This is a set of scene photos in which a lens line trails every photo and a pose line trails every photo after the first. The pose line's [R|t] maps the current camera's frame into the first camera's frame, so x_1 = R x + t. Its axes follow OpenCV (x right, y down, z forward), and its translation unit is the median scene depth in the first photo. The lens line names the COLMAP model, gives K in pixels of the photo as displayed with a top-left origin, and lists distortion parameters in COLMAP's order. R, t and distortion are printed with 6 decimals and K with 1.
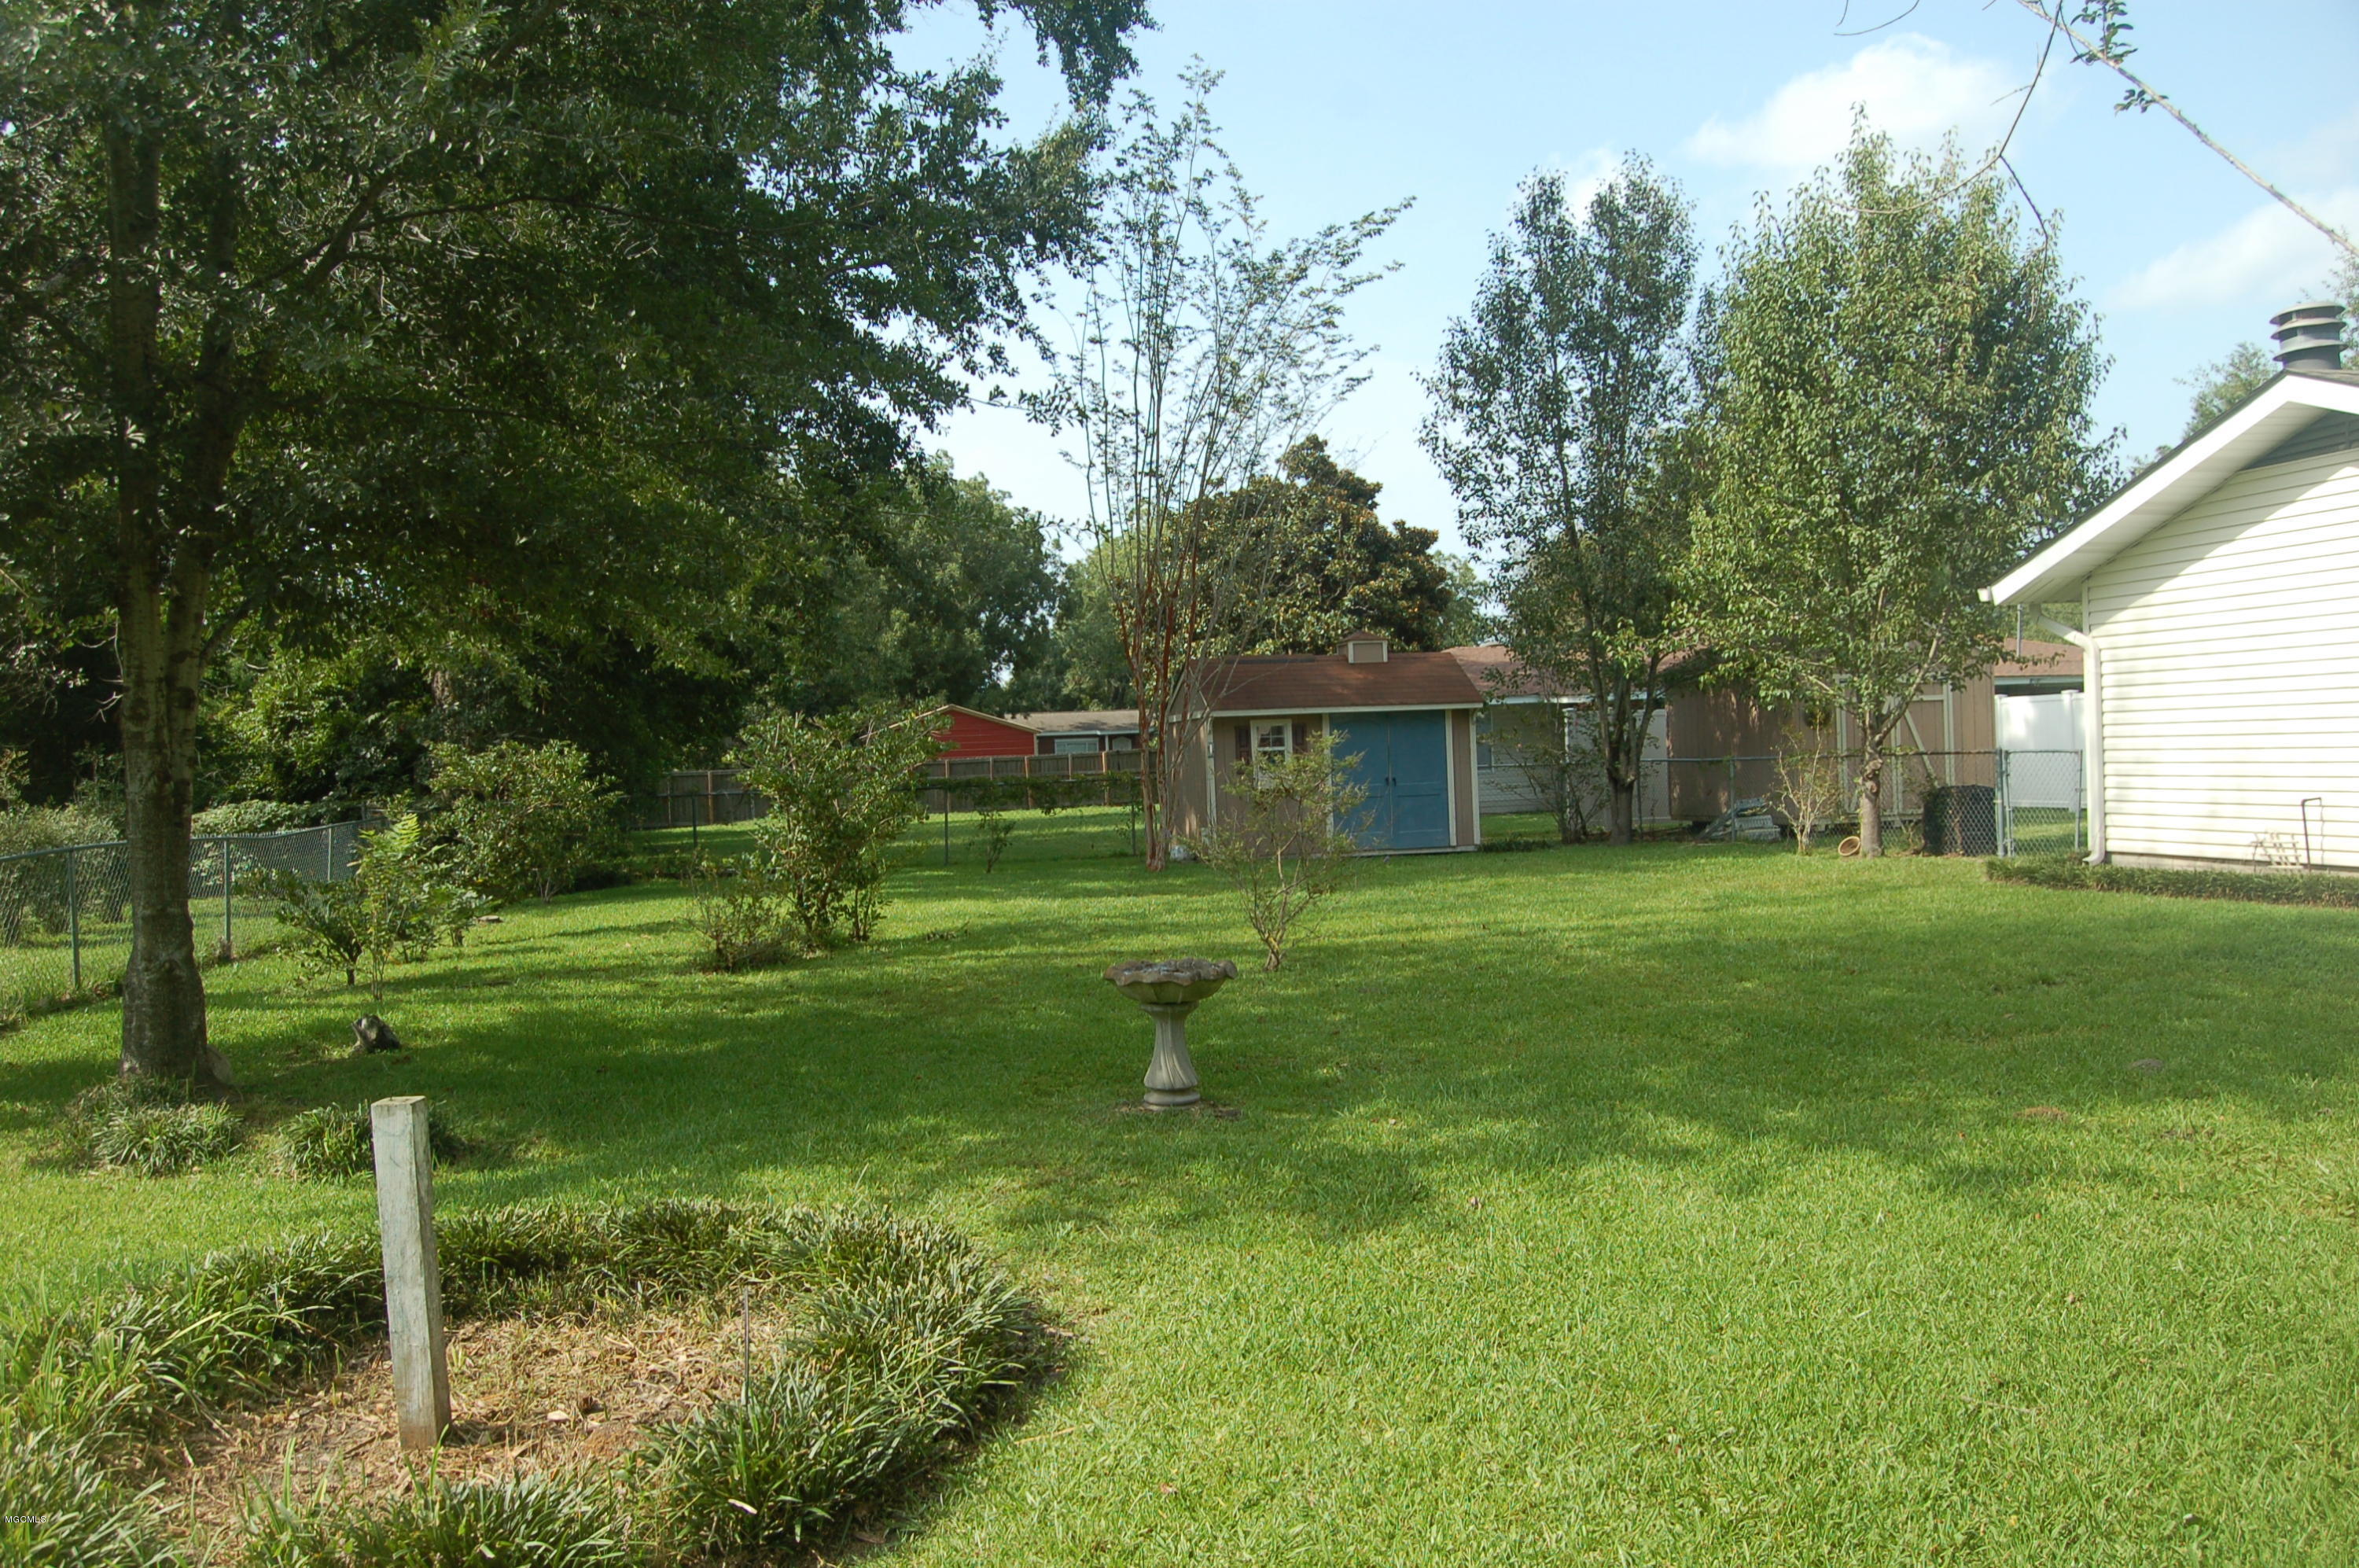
lens RADIAL K [[1845.9, 0, 1187.8], [0, 1845.9, 810.4], [0, 0, 1]] dist [-0.094674, 0.037505]
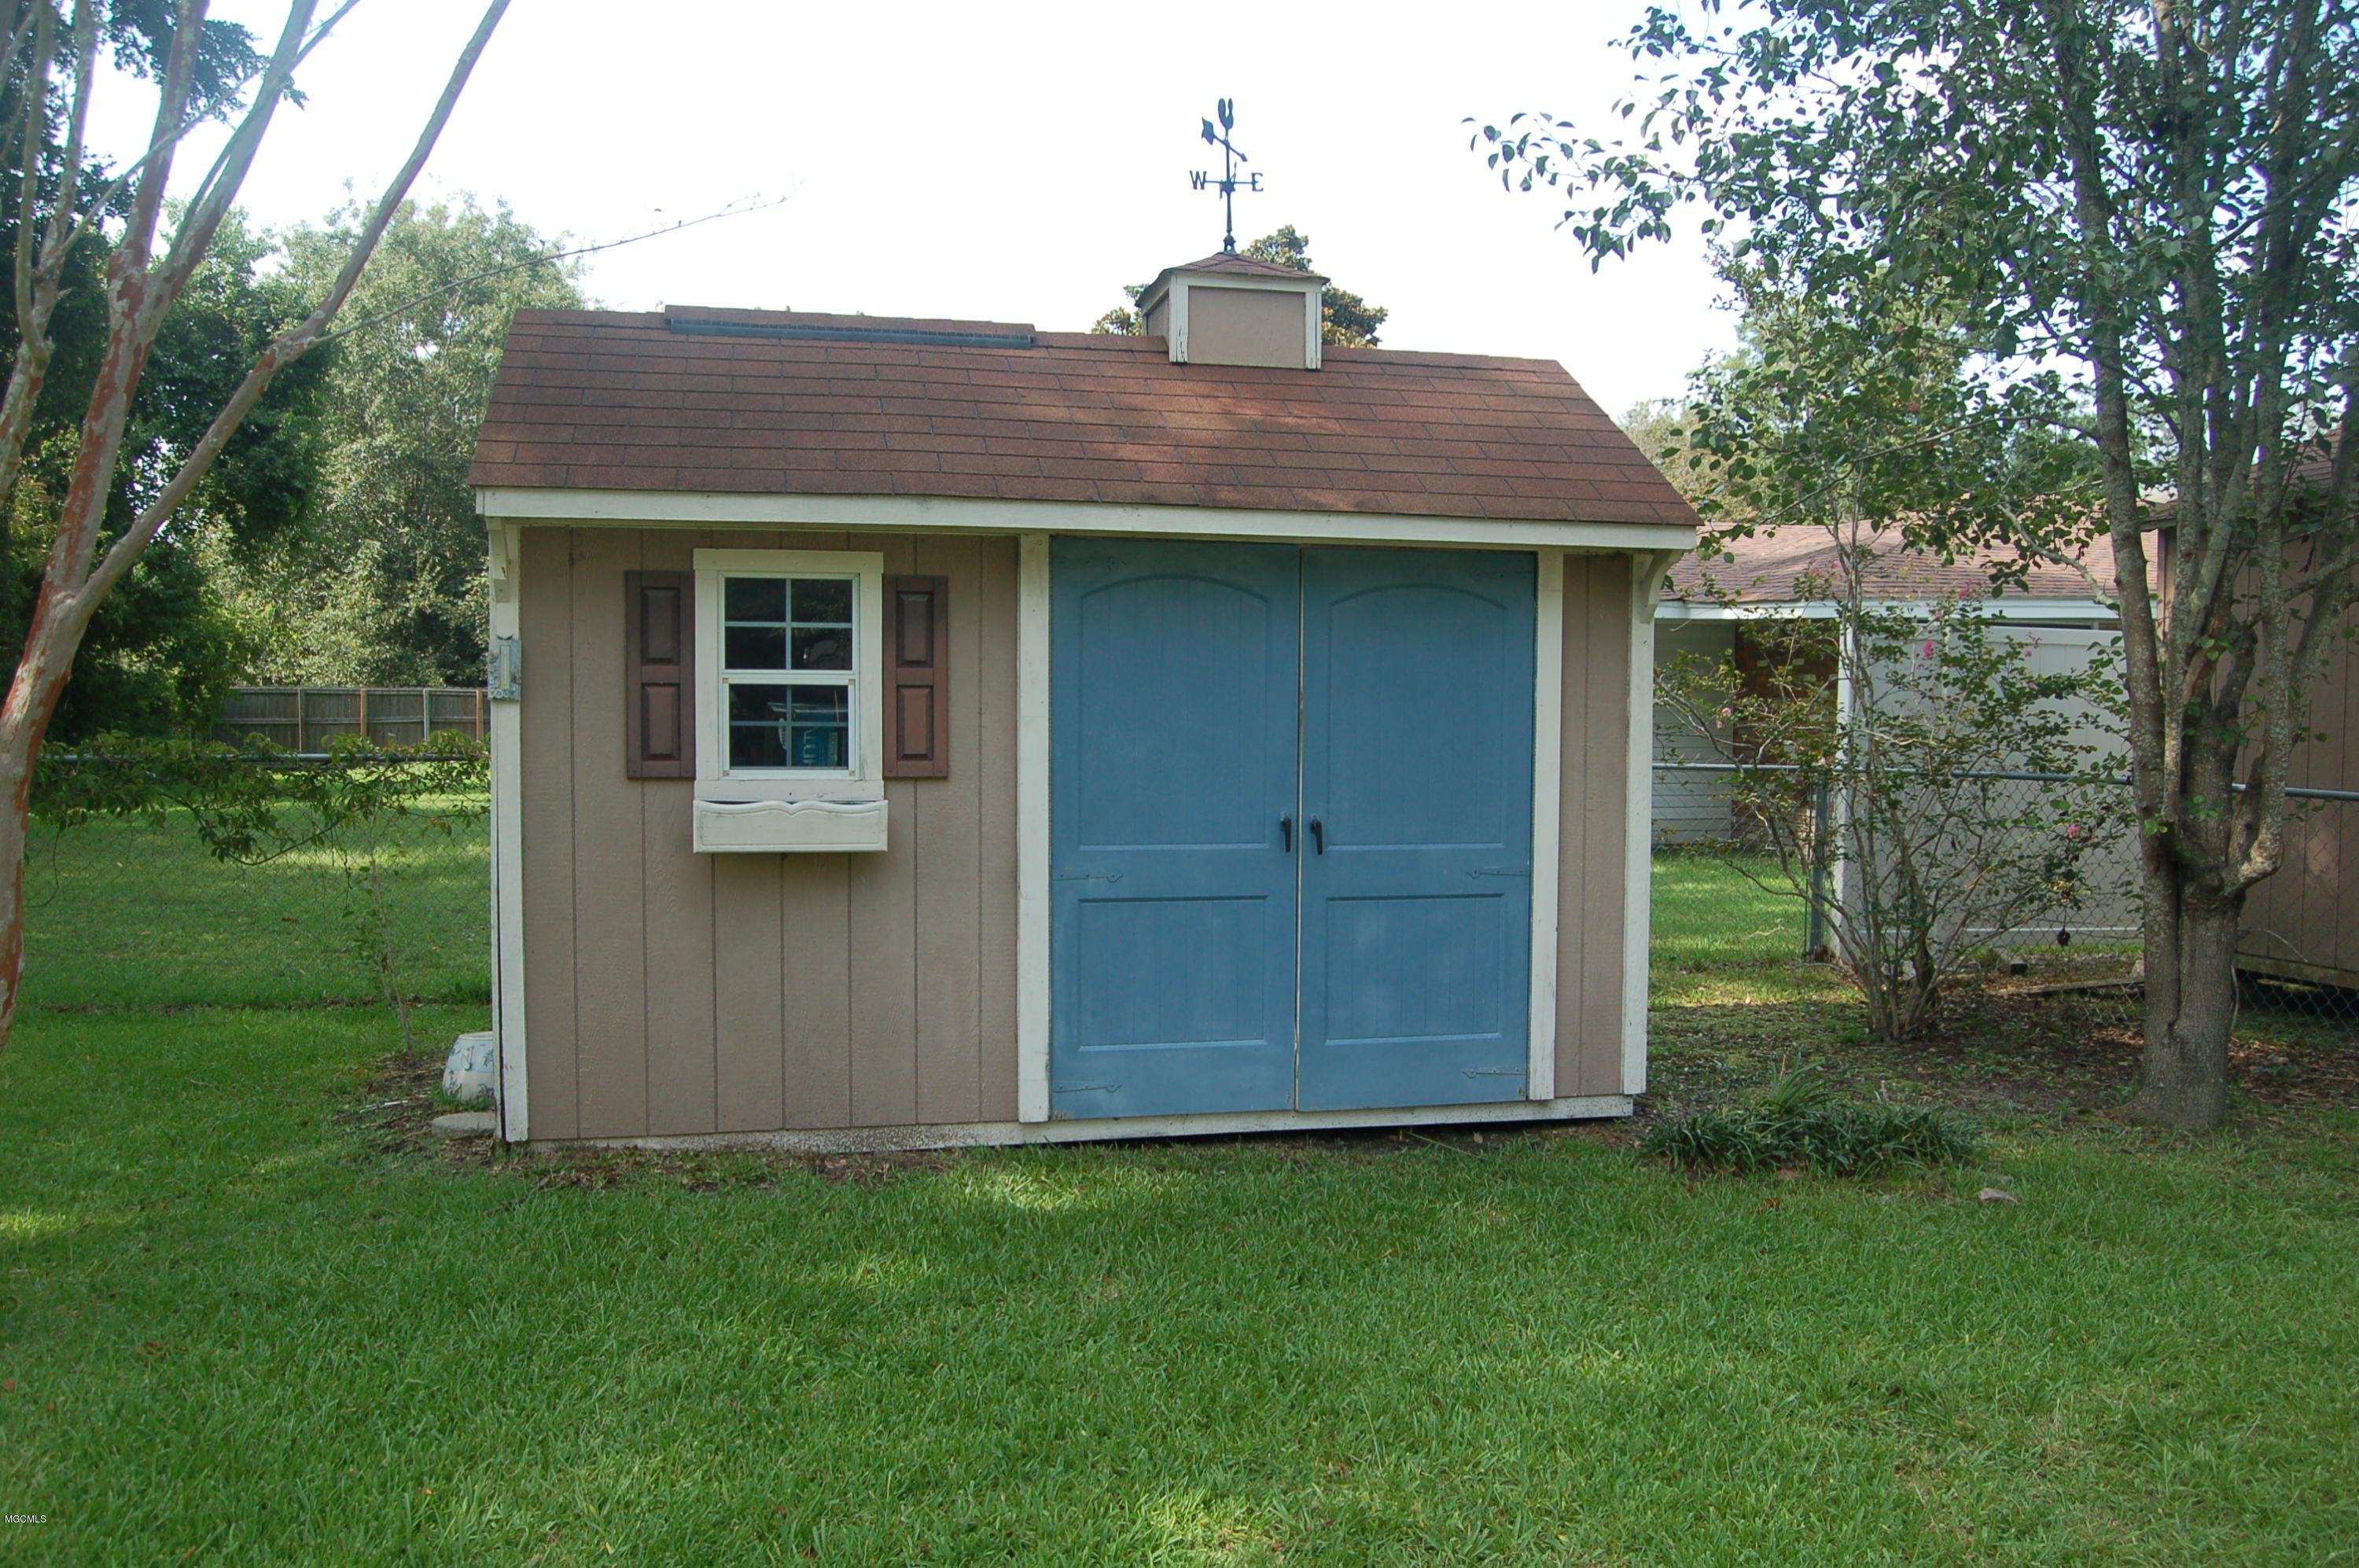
lens RADIAL K [[1845.9, 0, 1187.8], [0, 1845.9, 810.4], [0, 0, 1]] dist [-0.094674, 0.037505]
pose [[0.998875, 0.047366, 0.002131, 0.093852], [-0.047410, 0.998308, 0.033654, -0.025998], [-0.000533, -0.033717, 0.999431, 0.751079]]
